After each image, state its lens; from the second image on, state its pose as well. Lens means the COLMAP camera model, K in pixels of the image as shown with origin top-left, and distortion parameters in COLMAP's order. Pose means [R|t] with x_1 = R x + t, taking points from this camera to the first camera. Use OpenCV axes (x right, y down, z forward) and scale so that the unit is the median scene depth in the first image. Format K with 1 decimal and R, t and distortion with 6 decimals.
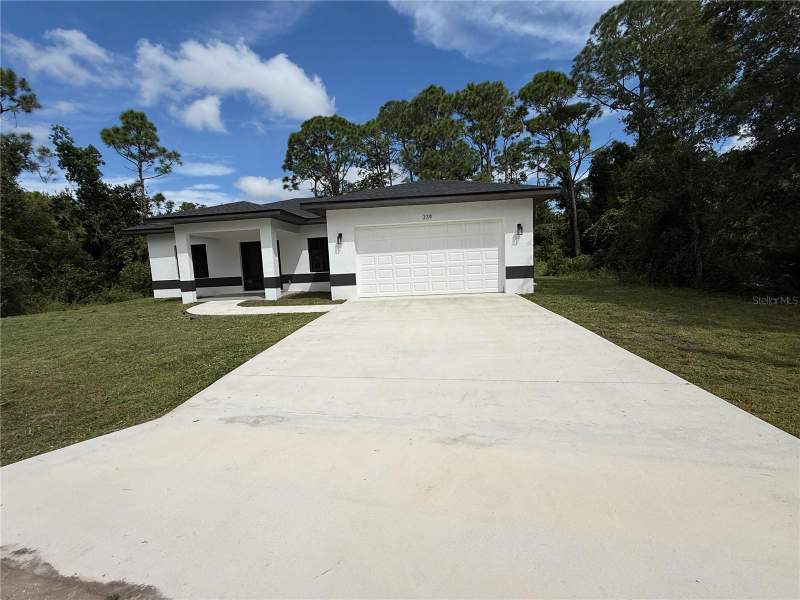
lens RADIAL K [[358.2, 0, 399.6], [0, 358.2, 299.9], [0, 0, 1]] dist [0.002192, 0.000089]
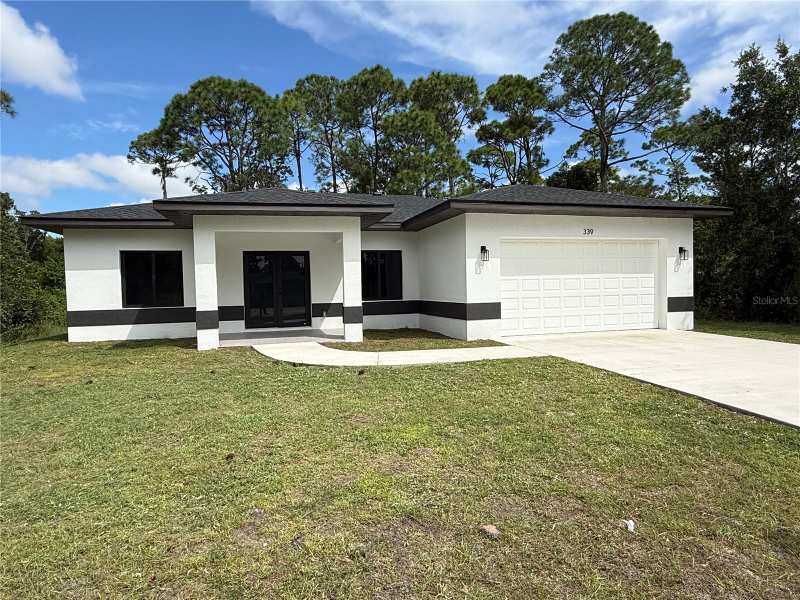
lens RADIAL K [[481.1, 0, 399.8], [0, 481.1, 301.5], [0, 0, 1]] dist [0.000179, -0.000622]
pose [[0.938514, 0.018149, 0.344763, -0.641096], [0.013326, 0.995969, -0.088705, 0.006178], [-0.344983, 0.087846, 0.934489, 0.173819]]
